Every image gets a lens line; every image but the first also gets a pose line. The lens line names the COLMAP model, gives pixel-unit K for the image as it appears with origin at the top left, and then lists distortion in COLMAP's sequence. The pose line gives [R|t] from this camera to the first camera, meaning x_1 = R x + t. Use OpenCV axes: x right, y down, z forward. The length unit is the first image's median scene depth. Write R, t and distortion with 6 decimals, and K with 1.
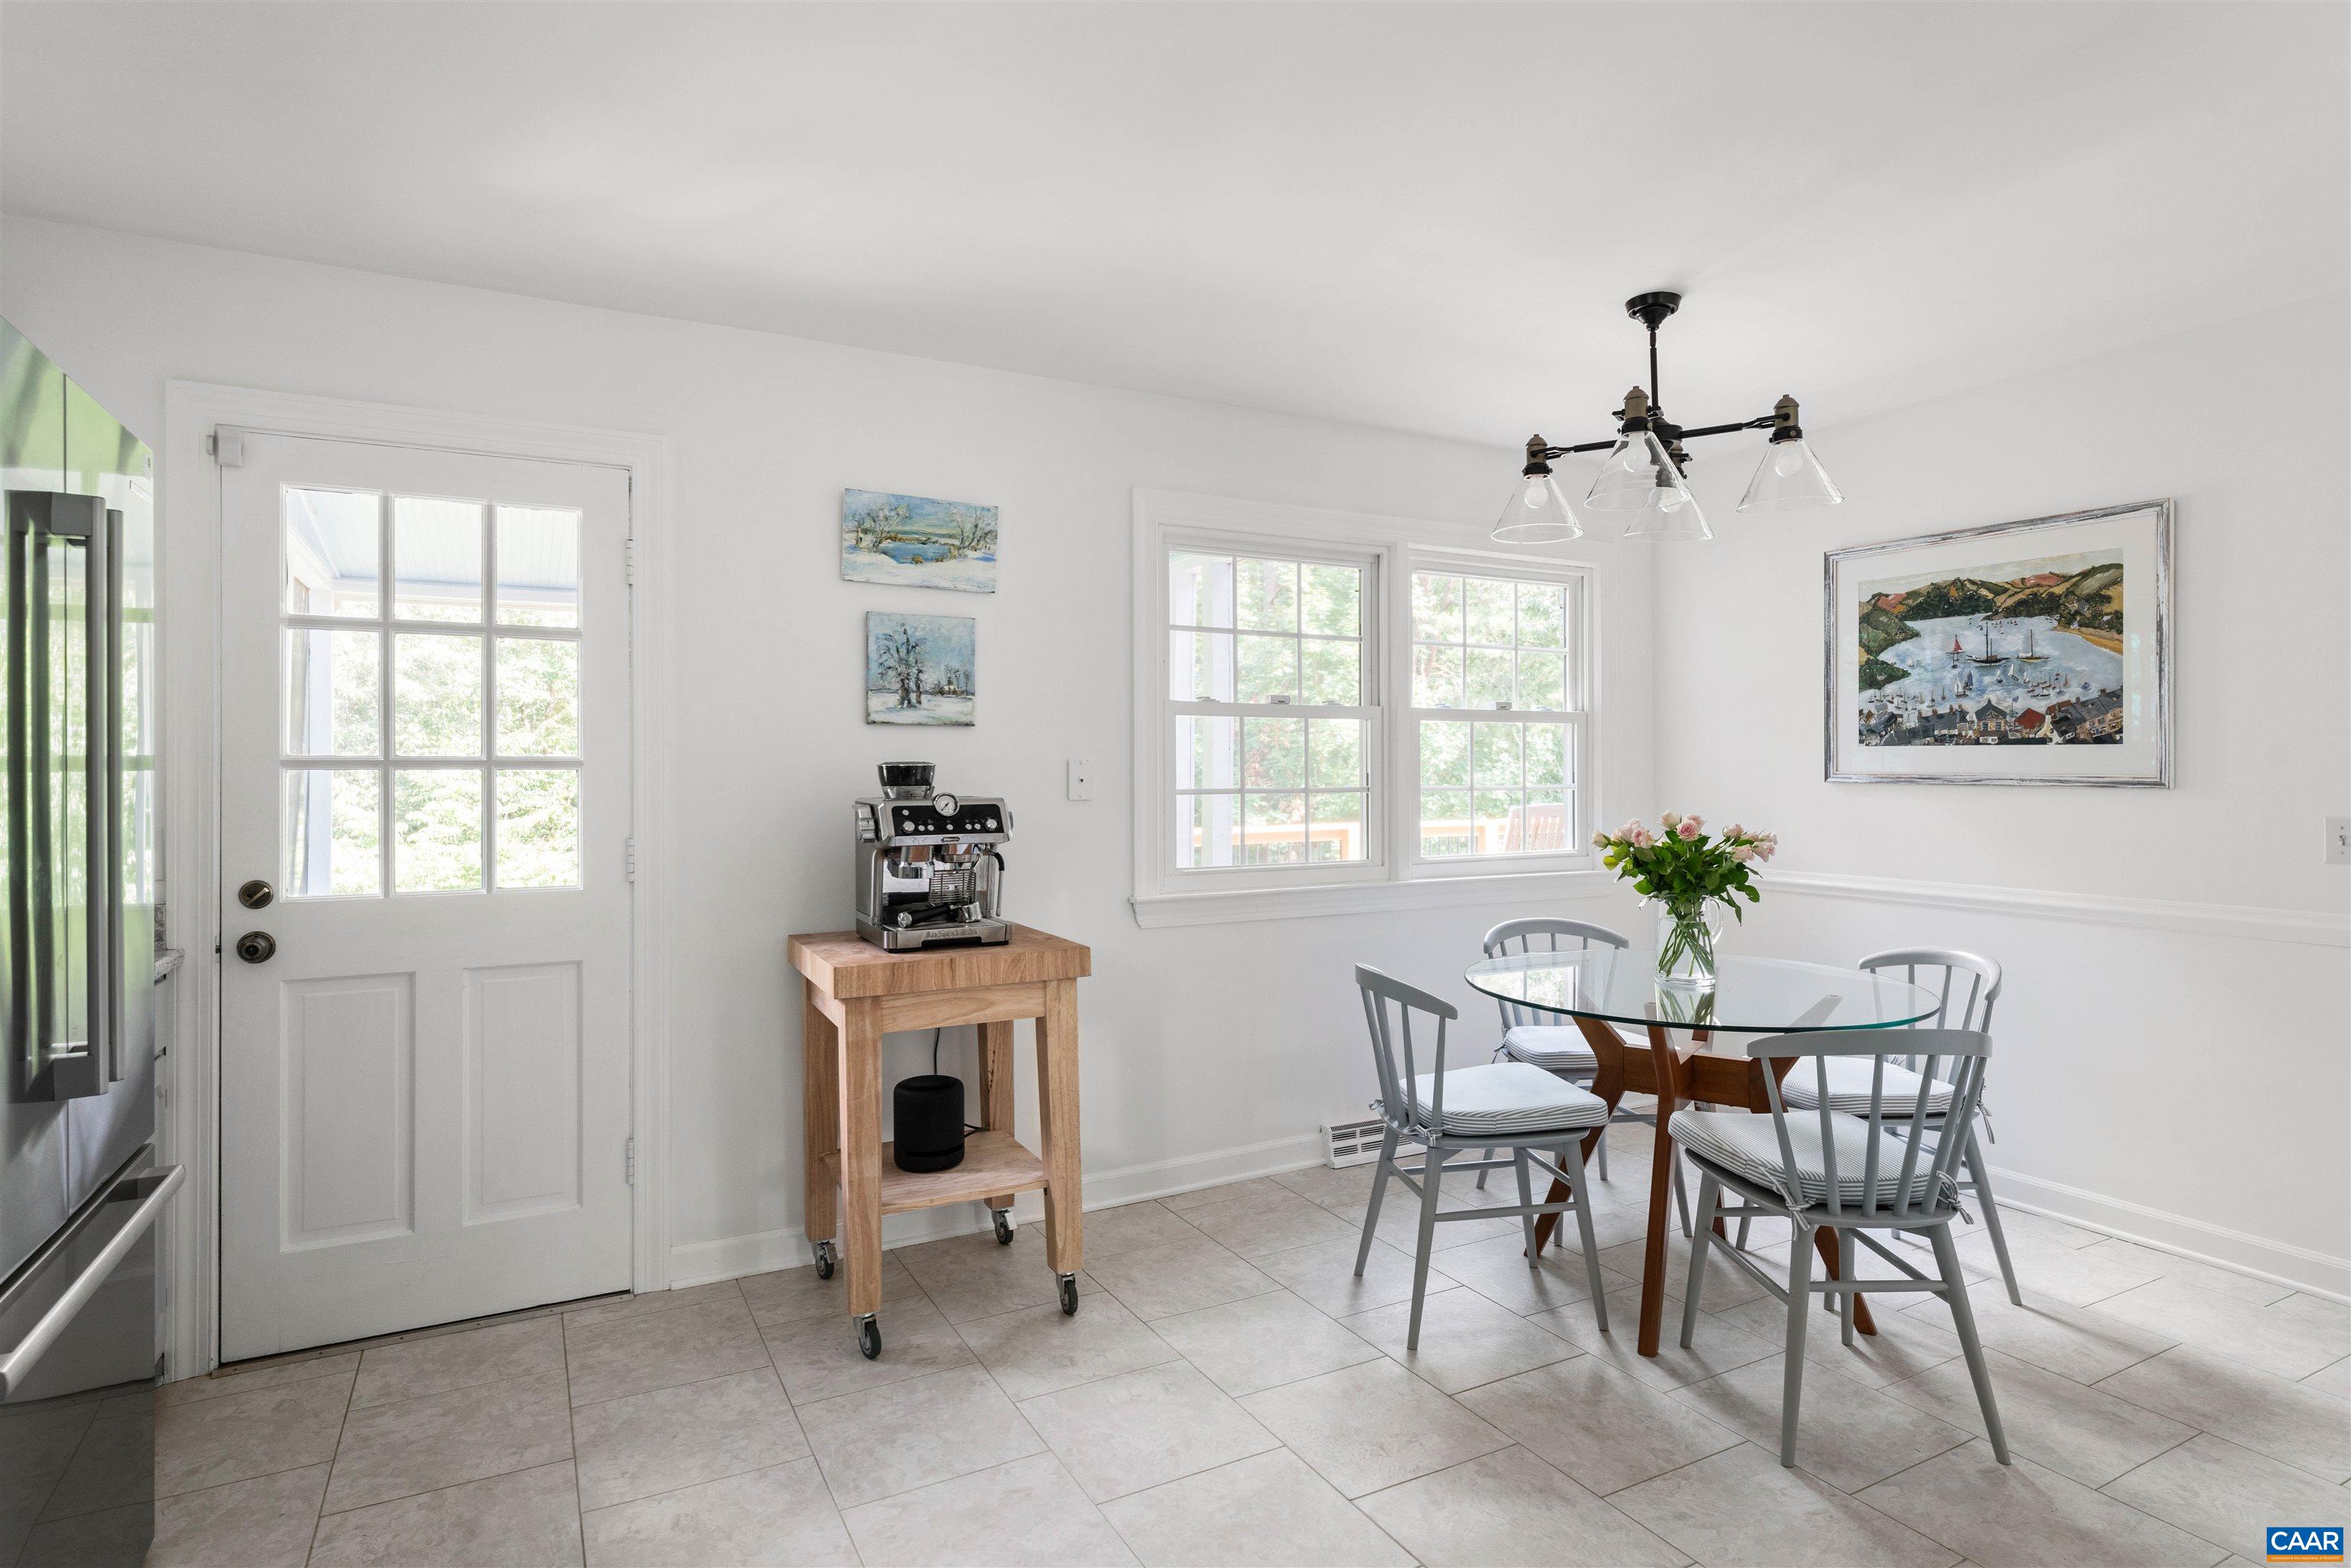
lens RADIAL K [[1222.1, 0, 1162.8], [0, 1222.1, 769.7], [0, 0, 1]] dist [-0.001278, -0.000252]
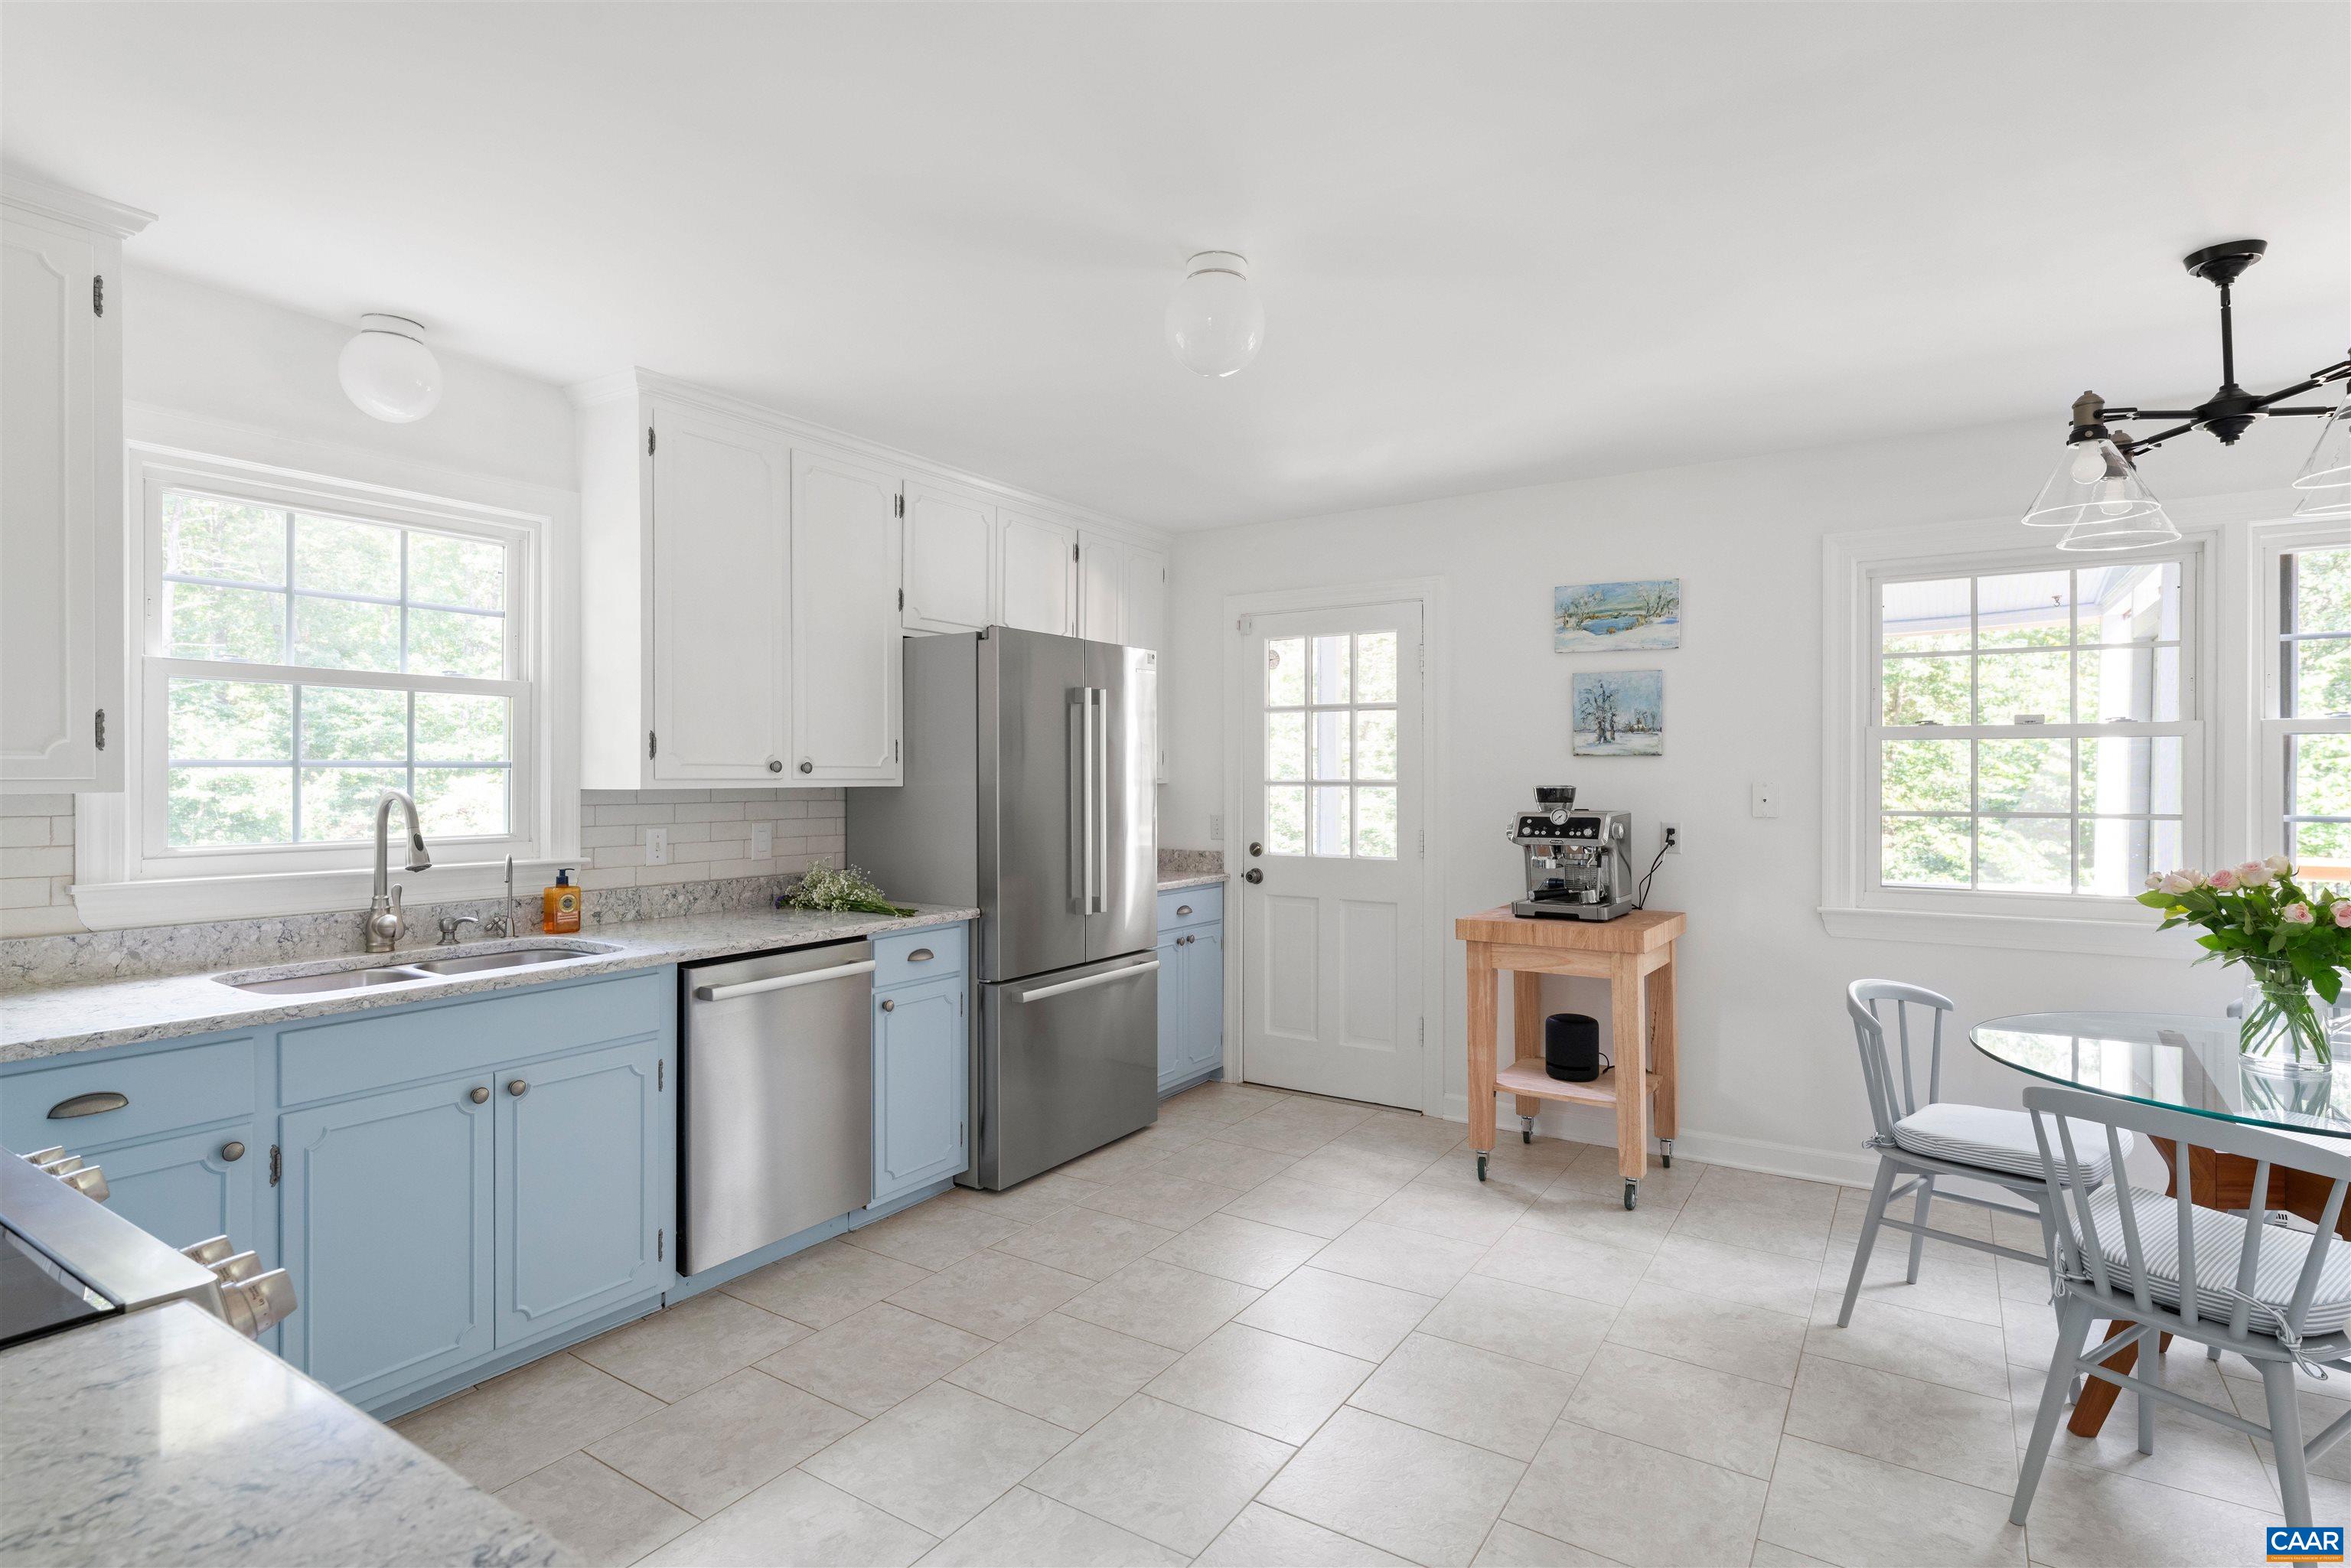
lens RADIAL K [[1175.7, 0, 1175.5], [0, 1175.7, 784.0], [0, 0, 1]] dist [-0.000601, -0.000076]
pose [[0.486398, 0.012613, -0.873646, 0.773502], [0.000909, 0.999888, 0.014942, -0.029030], [0.873737, -0.008062, 0.486332, -0.033510]]
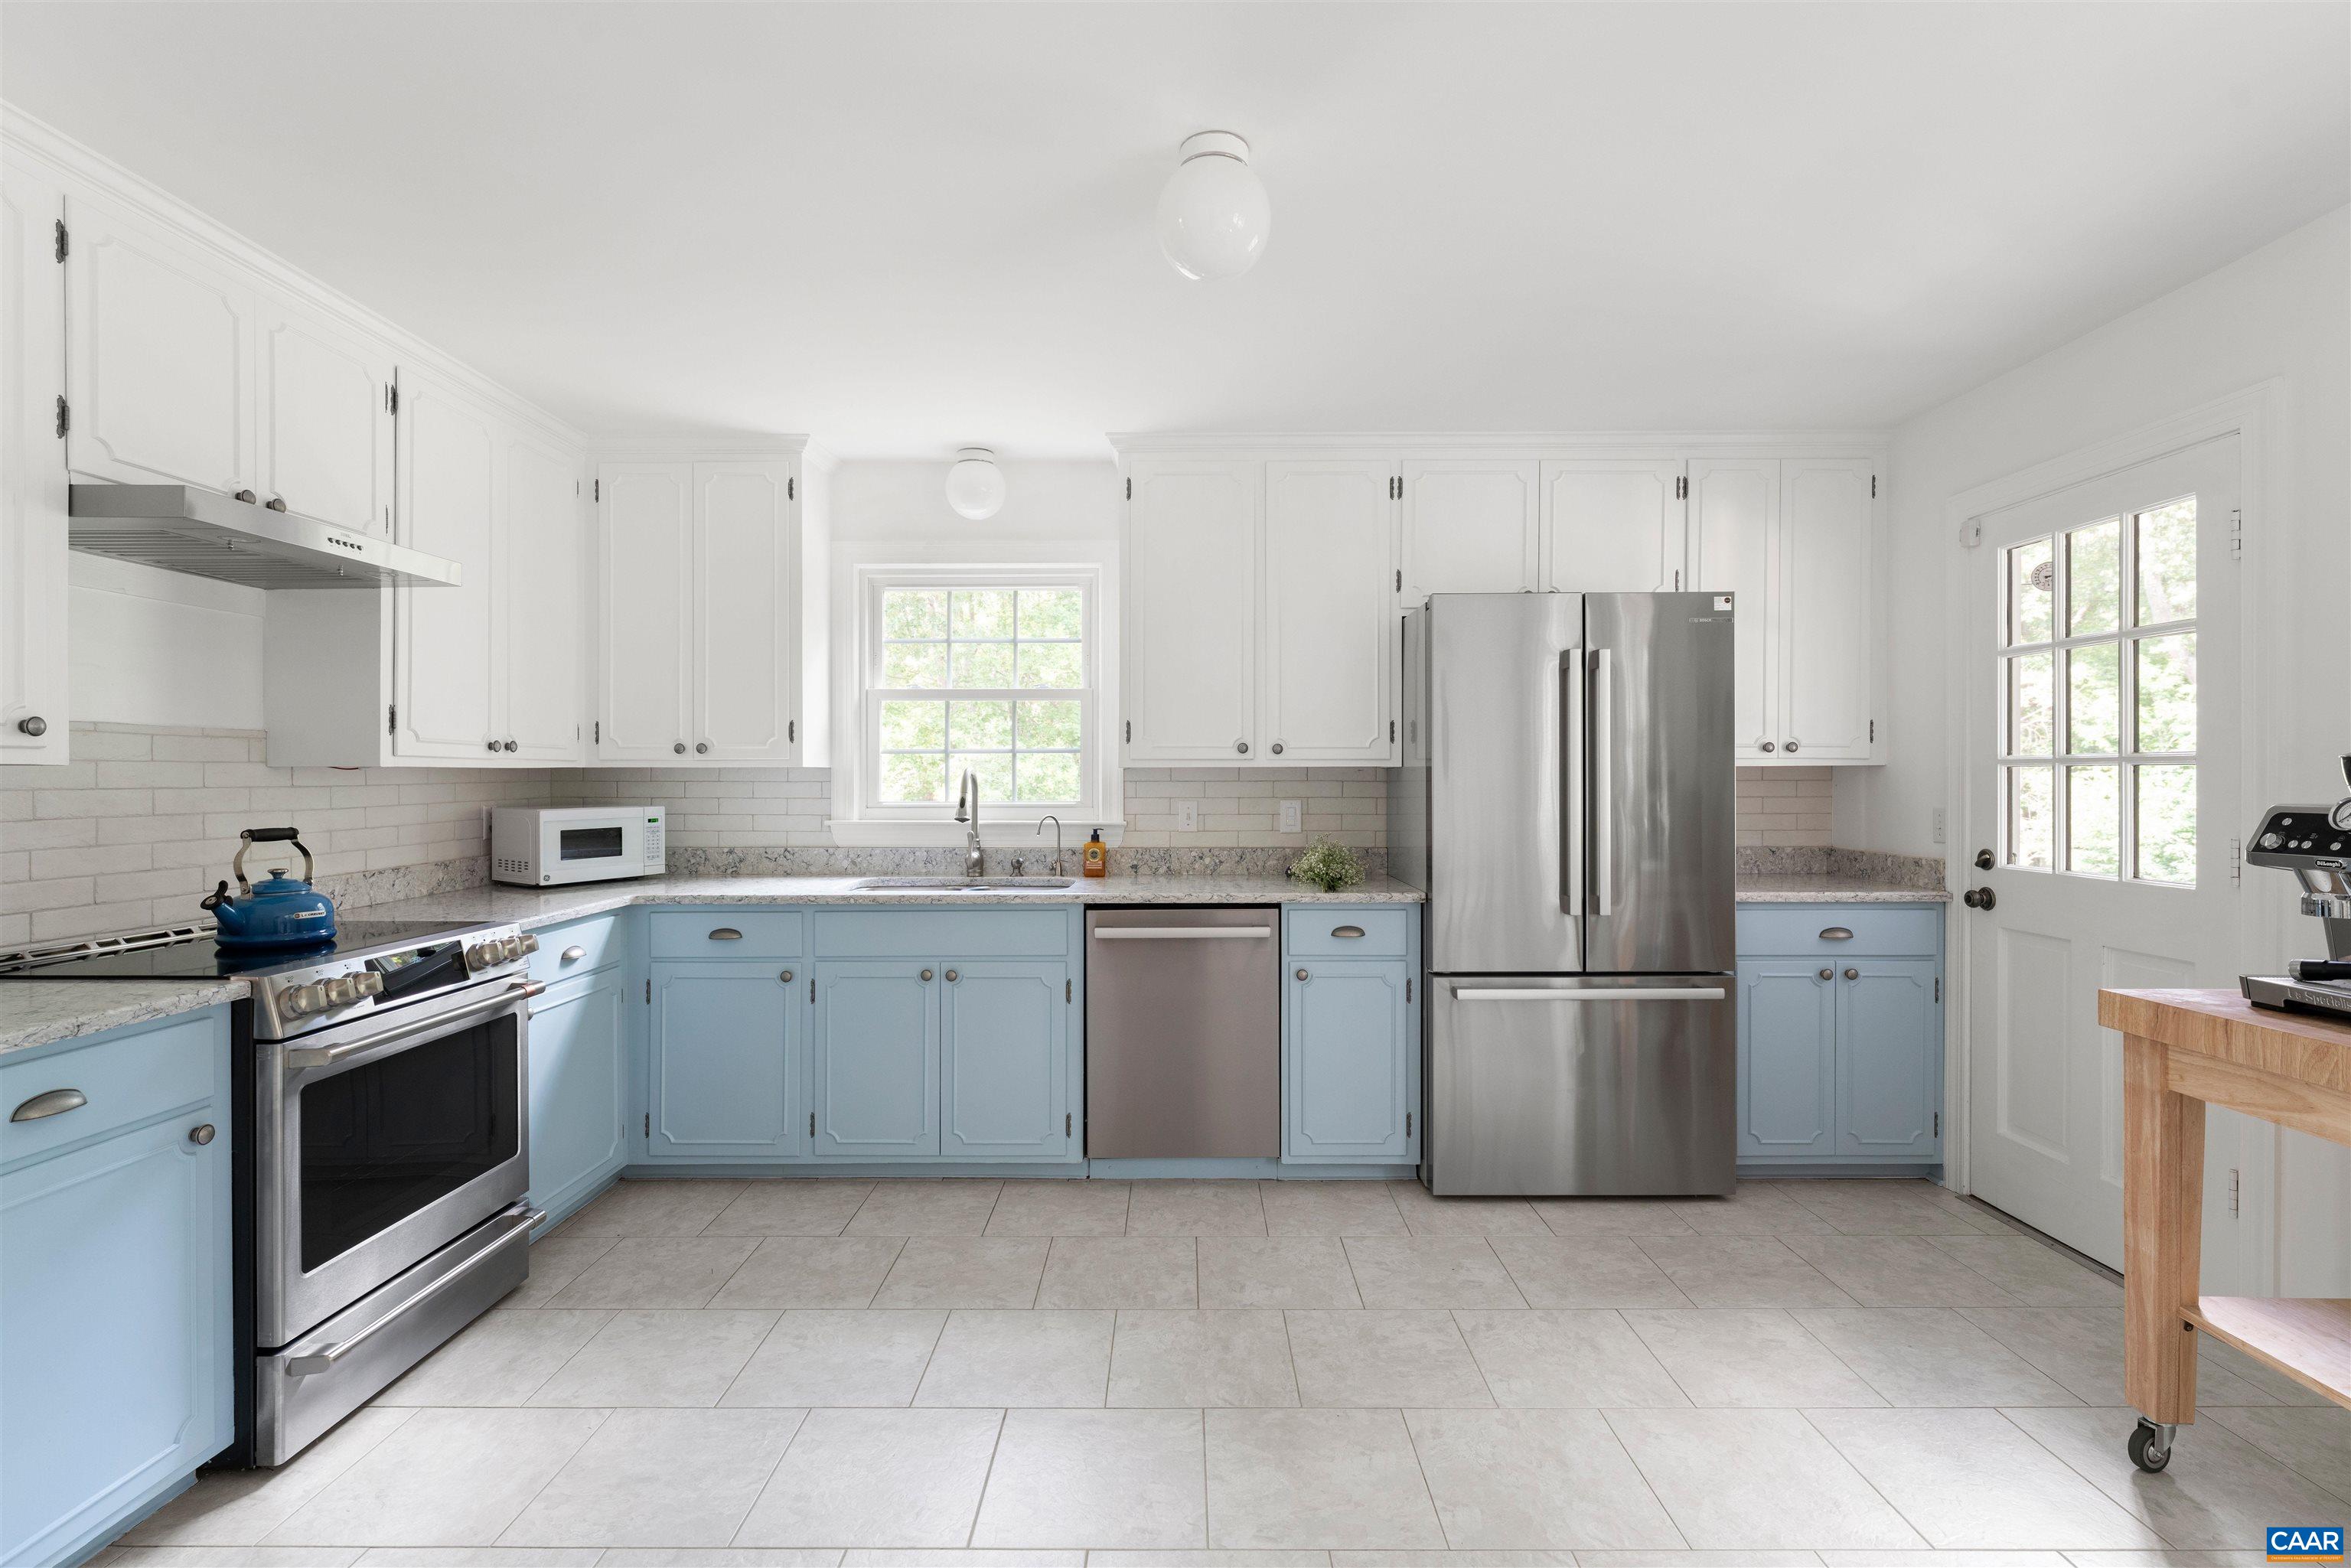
lens RADIAL K [[1072.3, 0, 1175.5], [0, 1072.3, 784.0], [0, 0, 1]] dist [-0.001556, -0.000083]
pose [[-0.474118, 0.011298, -0.880389, 0.653060], [0.009173, 0.999927, 0.007892, 0.001226], [0.880413, -0.004334, -0.474187, 0.701587]]
